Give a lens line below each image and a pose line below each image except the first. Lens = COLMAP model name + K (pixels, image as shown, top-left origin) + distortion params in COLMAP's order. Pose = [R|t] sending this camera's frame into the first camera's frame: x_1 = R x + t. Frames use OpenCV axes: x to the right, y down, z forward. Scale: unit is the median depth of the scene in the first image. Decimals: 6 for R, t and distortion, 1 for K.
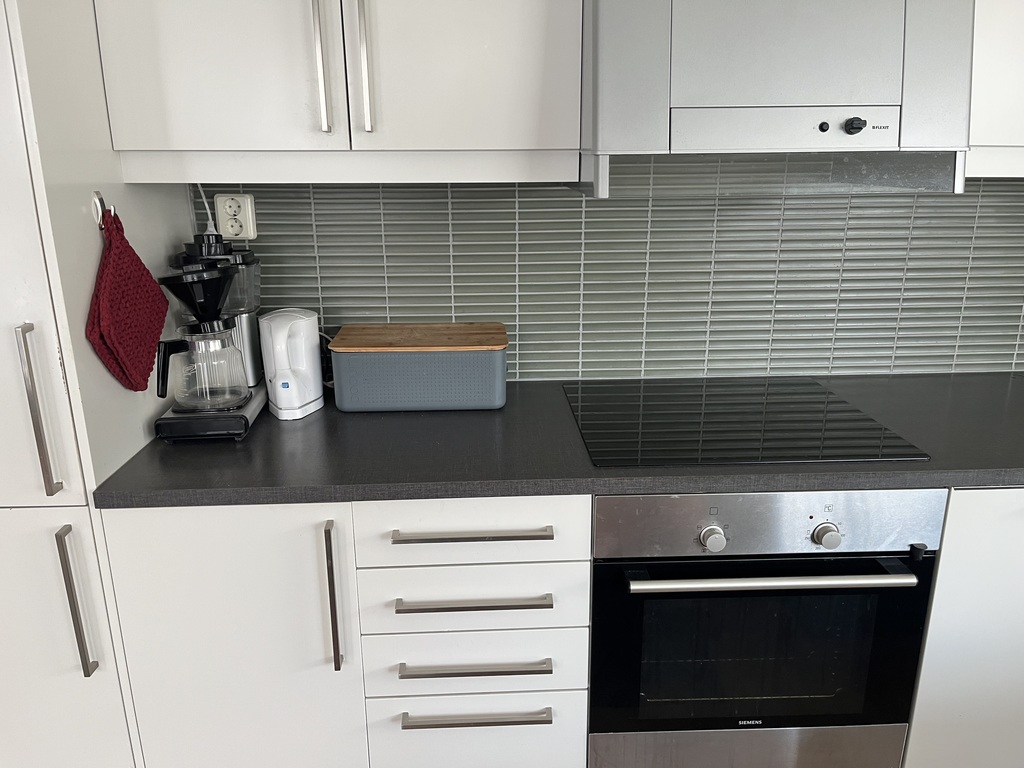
lens RADIAL K [[774.0, 0, 512.3], [0, 774.0, 389.3], [0, 0, 1]] dist [0.045976, -0.061235]
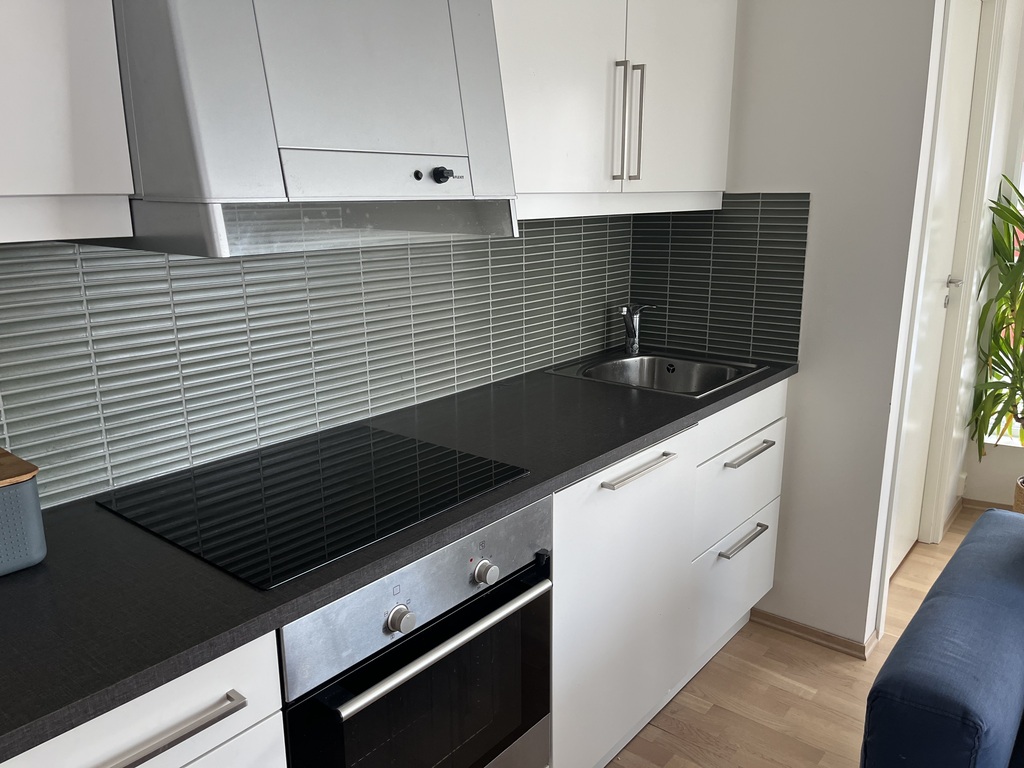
lens RADIAL K [[774.0, 0, 518.0], [0, 774.0, 388.5], [0, 0, 1]] dist [0.045976, -0.061235]
pose [[0.667852, -0.180601, 0.722051, -0.260865], [0.211287, 0.976208, 0.048745, -0.087913], [-0.713675, 0.120006, 0.690121, 0.246347]]
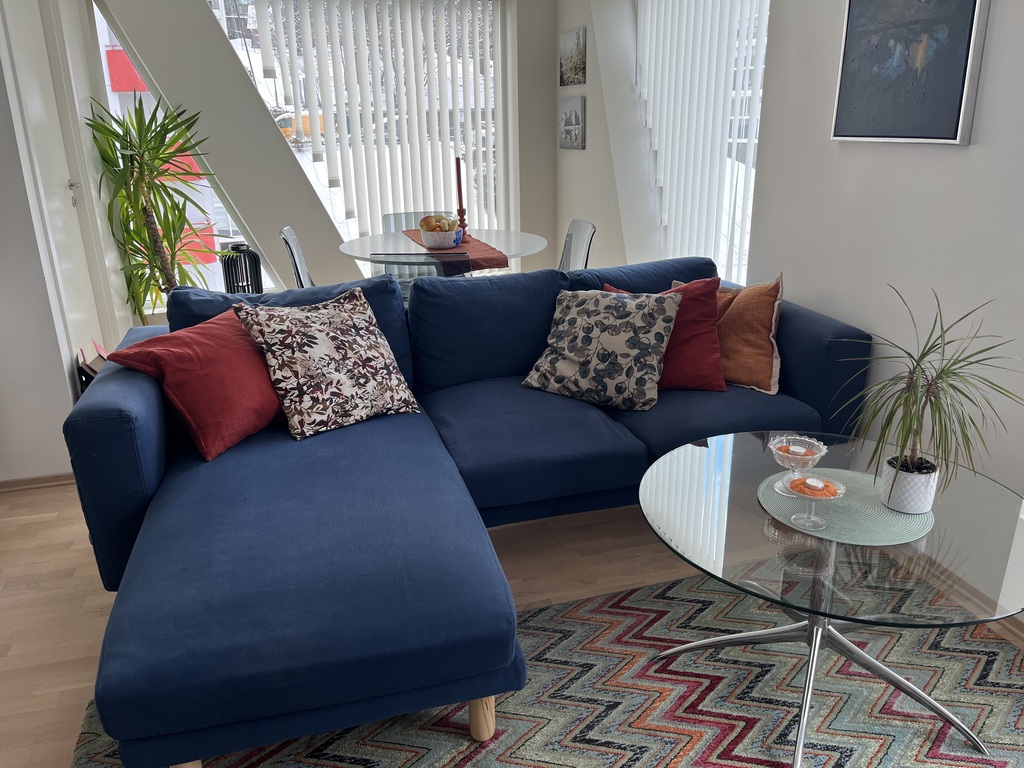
lens RADIAL K [[774.0, 0, 526.8], [0, 774.0, 381.9], [0, 0, 1]] dist [0.045976, -0.061235]
pose [[-0.249362, -0.307029, 0.918451, -0.917571], [0.282648, 0.884041, 0.372266, 0.027552], [-0.926244, 0.352428, -0.133665, -0.009505]]
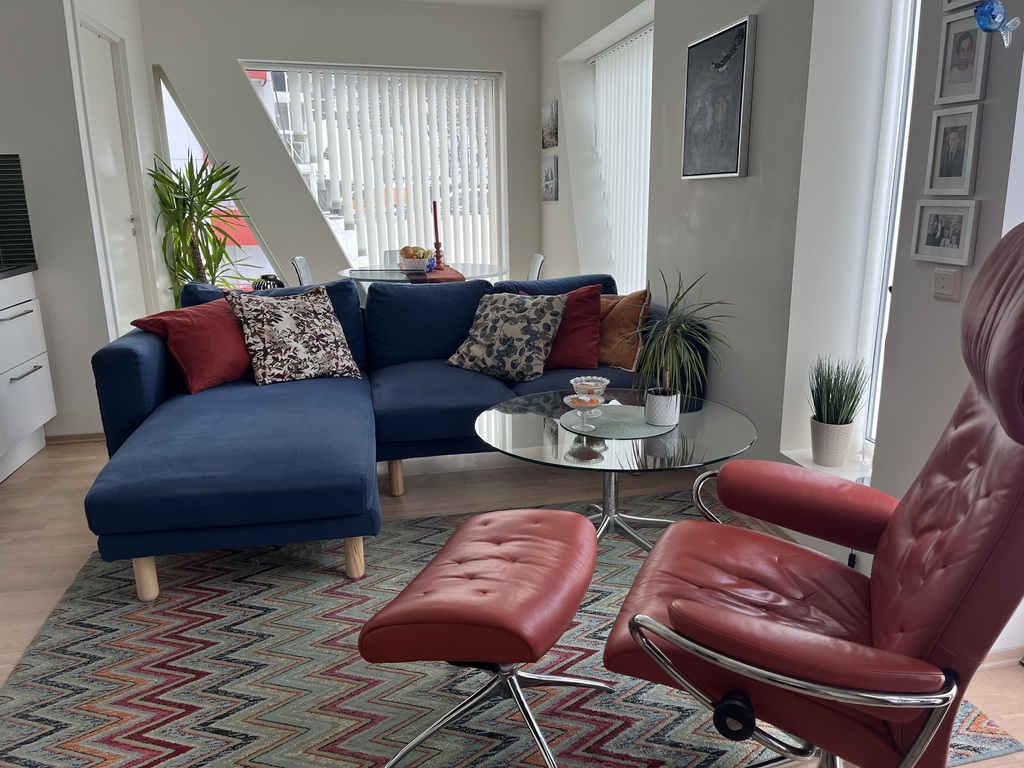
lens RADIAL K [[774.0, 0, 531.0], [0, 774.0, 379.5], [0, 0, 1]] dist [0.045976, -0.061235]
pose [[-0.166713, -0.227868, 0.959314, -1.654761], [0.284119, 0.920561, 0.268038, 0.222597], [-0.944184, 0.317244, -0.088728, -0.301330]]
